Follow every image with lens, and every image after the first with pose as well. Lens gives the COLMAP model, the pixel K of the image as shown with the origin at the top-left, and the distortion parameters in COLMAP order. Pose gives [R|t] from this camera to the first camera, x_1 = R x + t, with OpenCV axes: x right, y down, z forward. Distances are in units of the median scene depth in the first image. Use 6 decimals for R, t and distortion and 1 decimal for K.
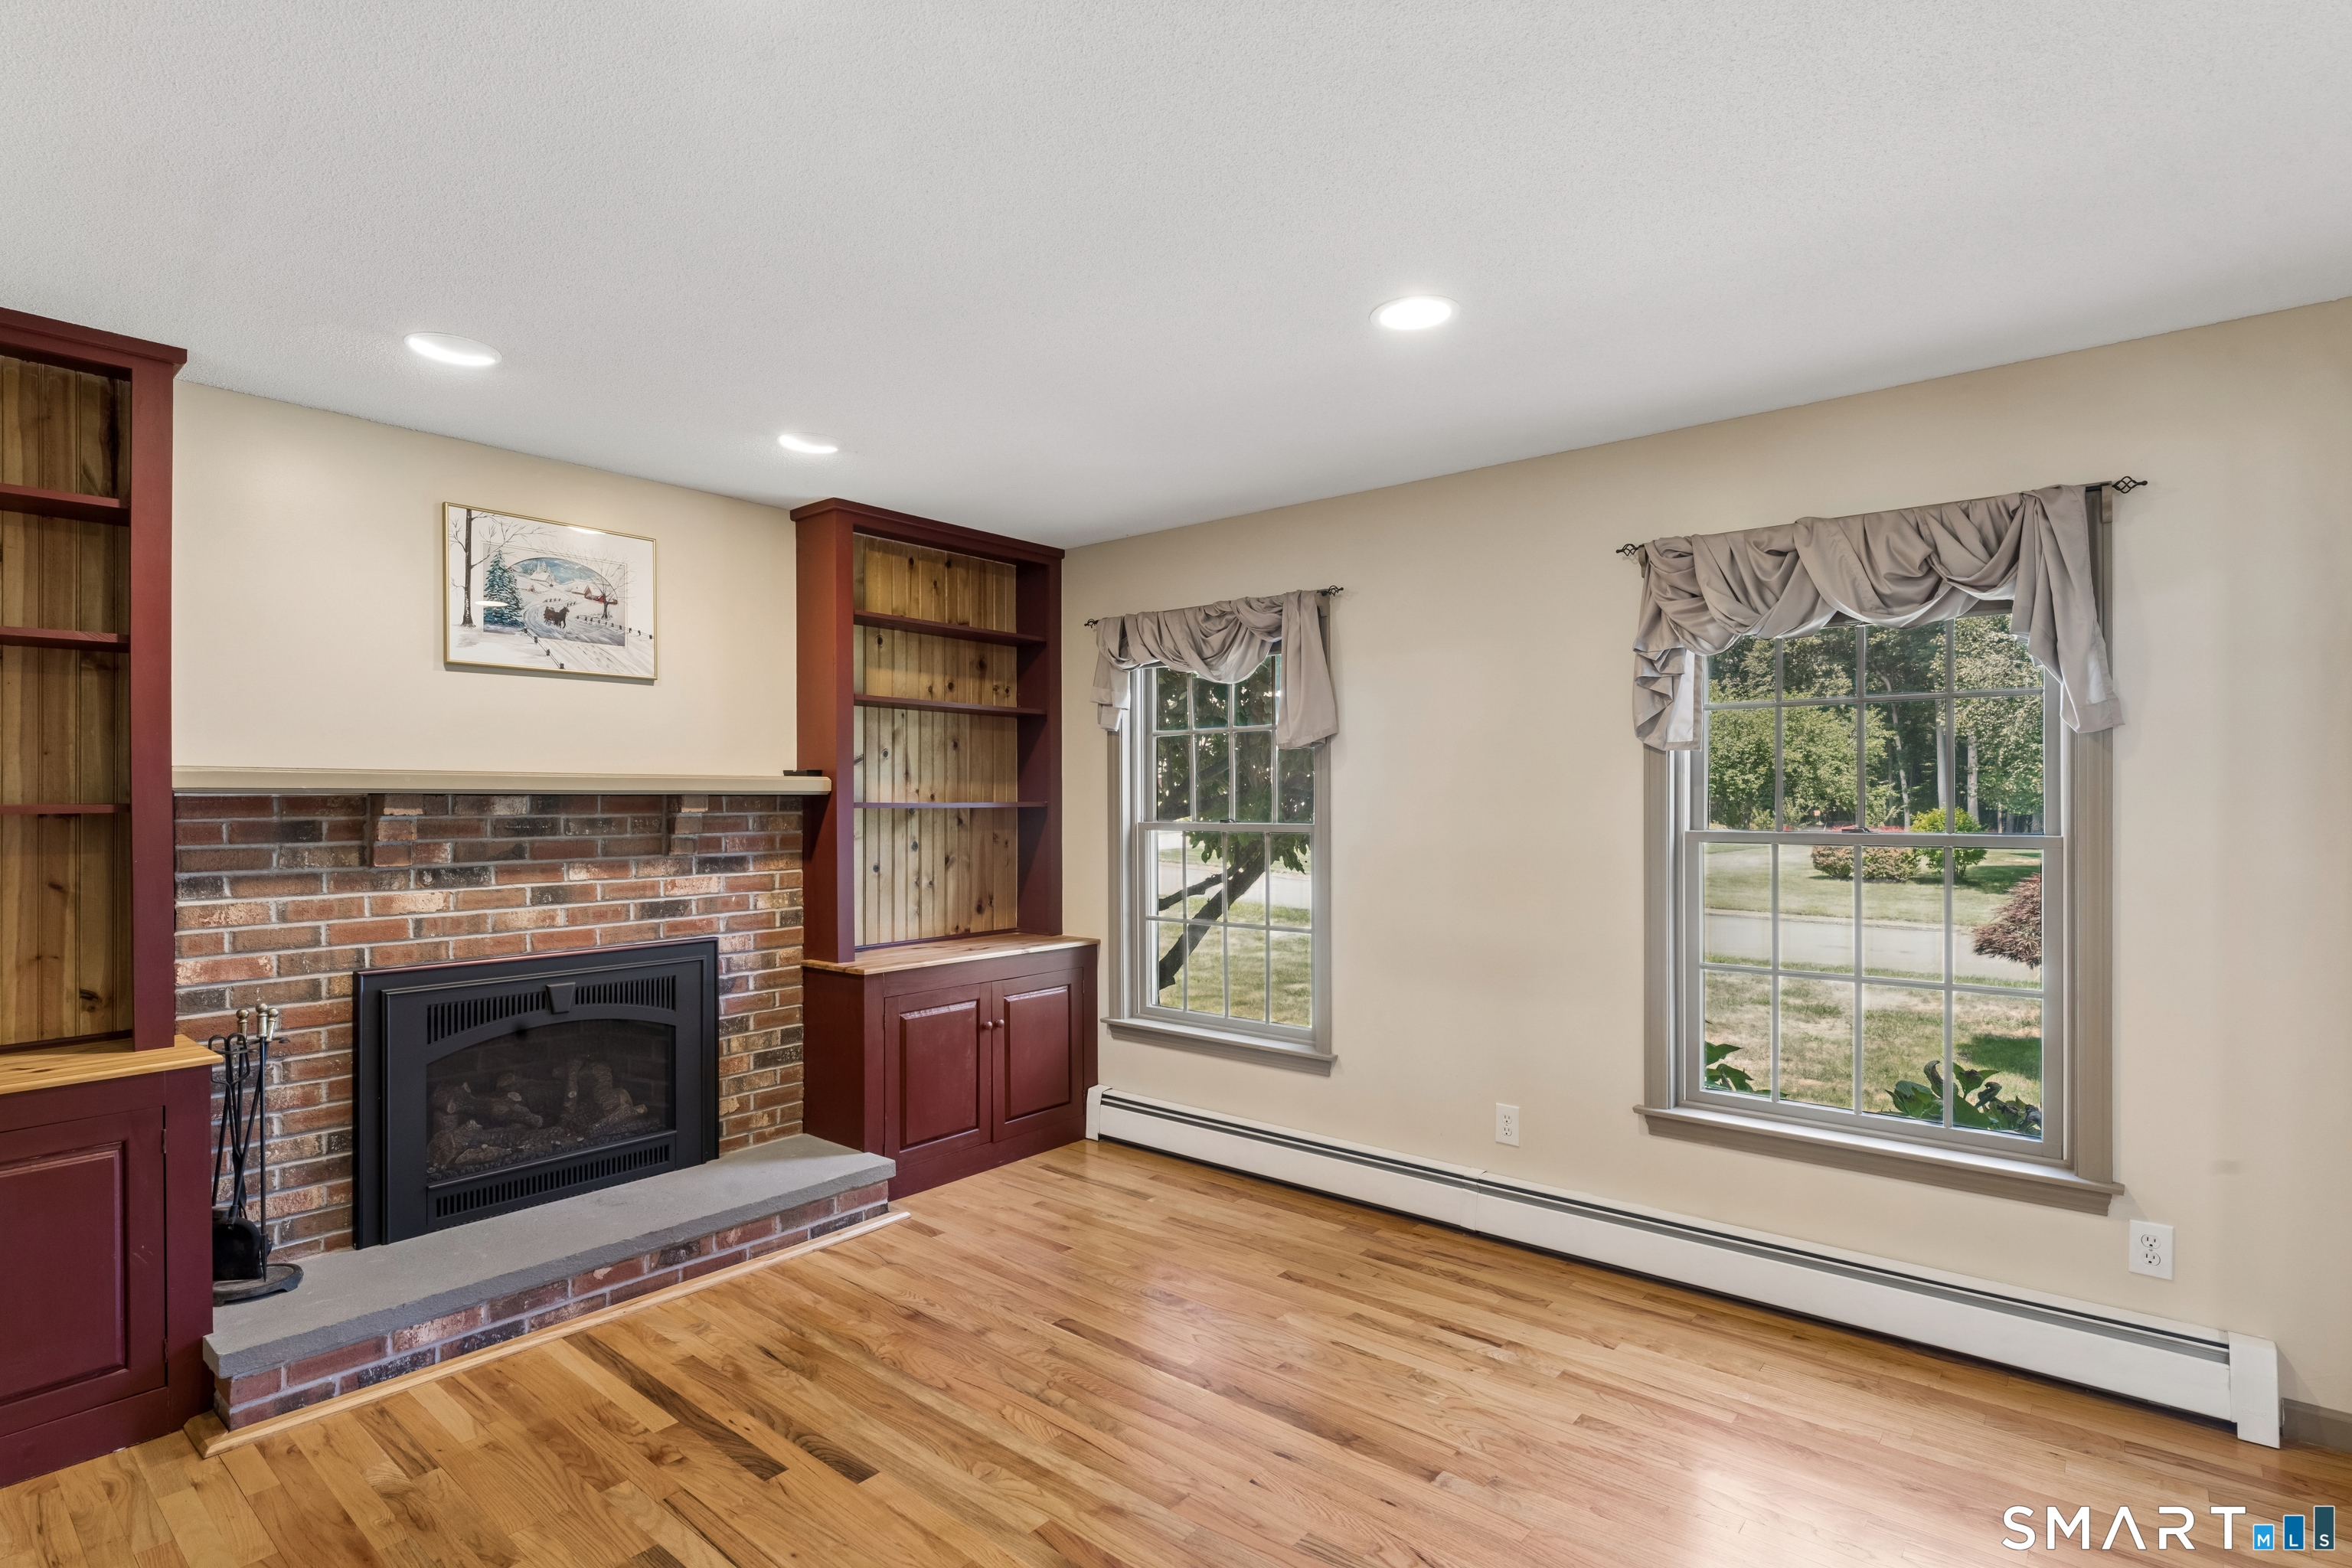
lens RADIAL K [[1159.3, 0, 1177.3], [0, 1159.3, 802.5], [0, 0, 1]] dist [0.001002, -0.000154]
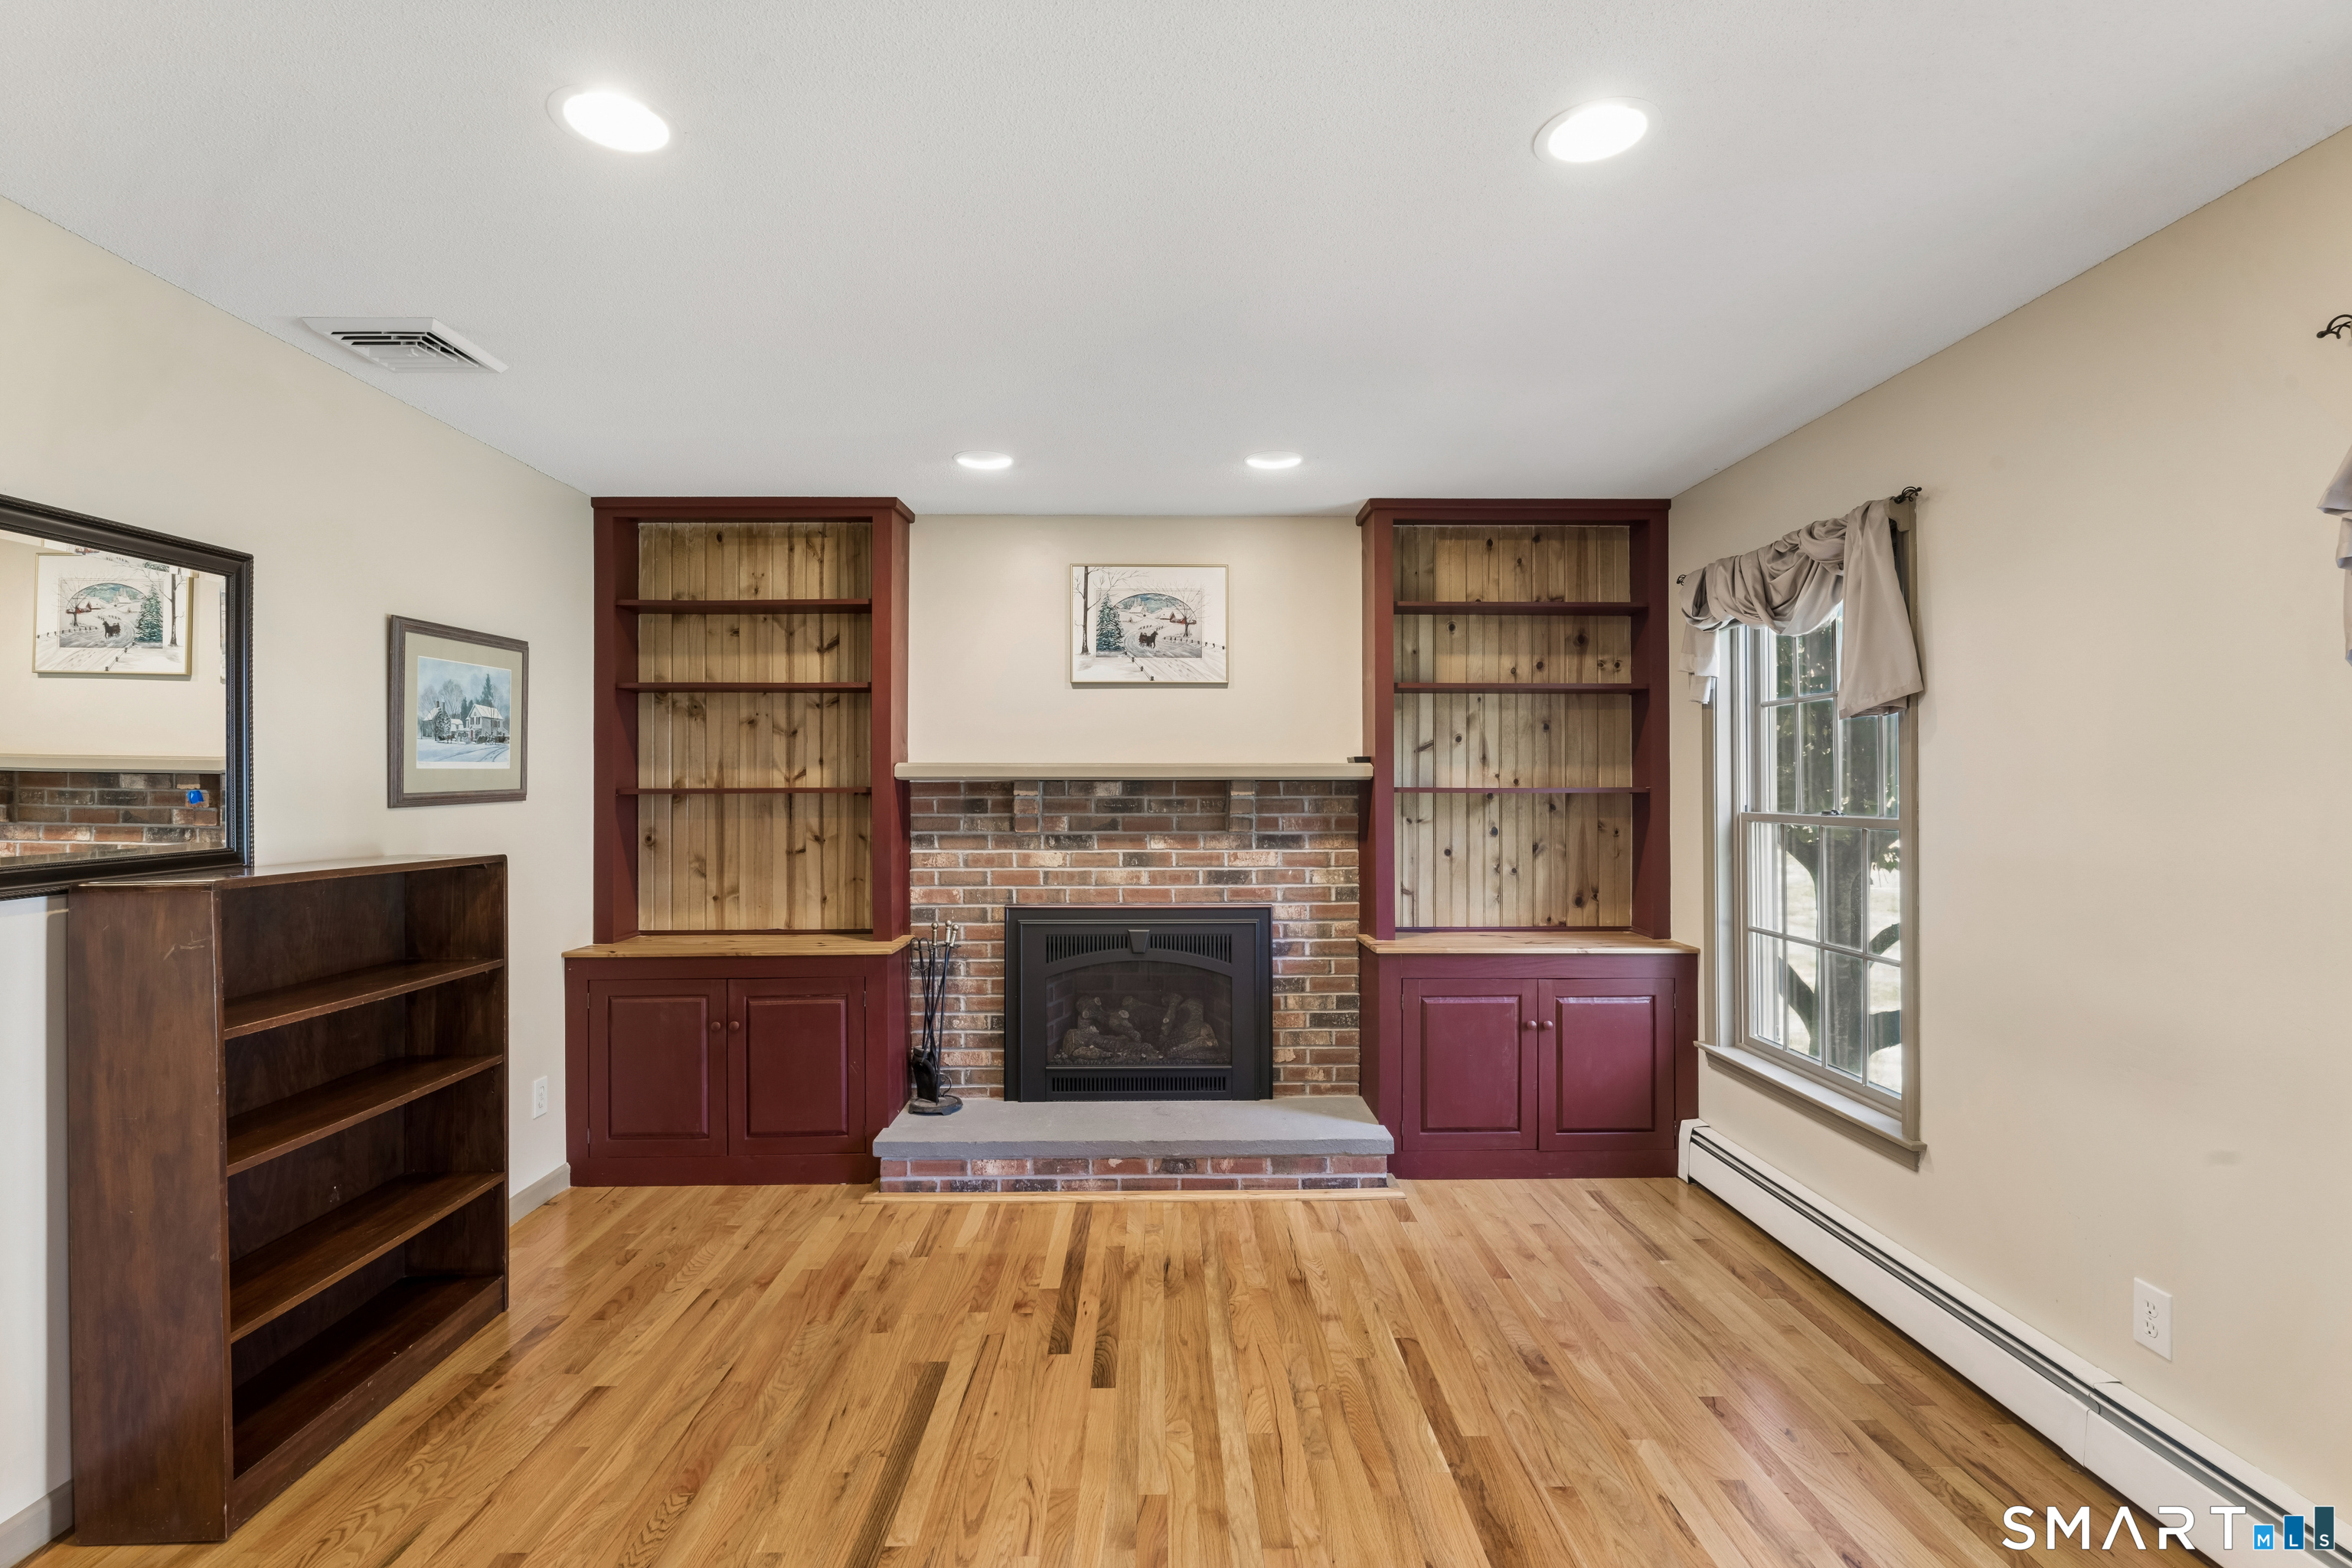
lens RADIAL K [[1107.9, 0, 1172.2], [0, 1107.9, 781.2], [0, 0, 1]] dist [-0.000866, -0.000507]
pose [[0.653782, -0.000980, -0.756682, 0.392908], [-0.002087, 0.999993, -0.003098, -0.002198], [0.756680, 0.003605, 0.653776, 0.229675]]
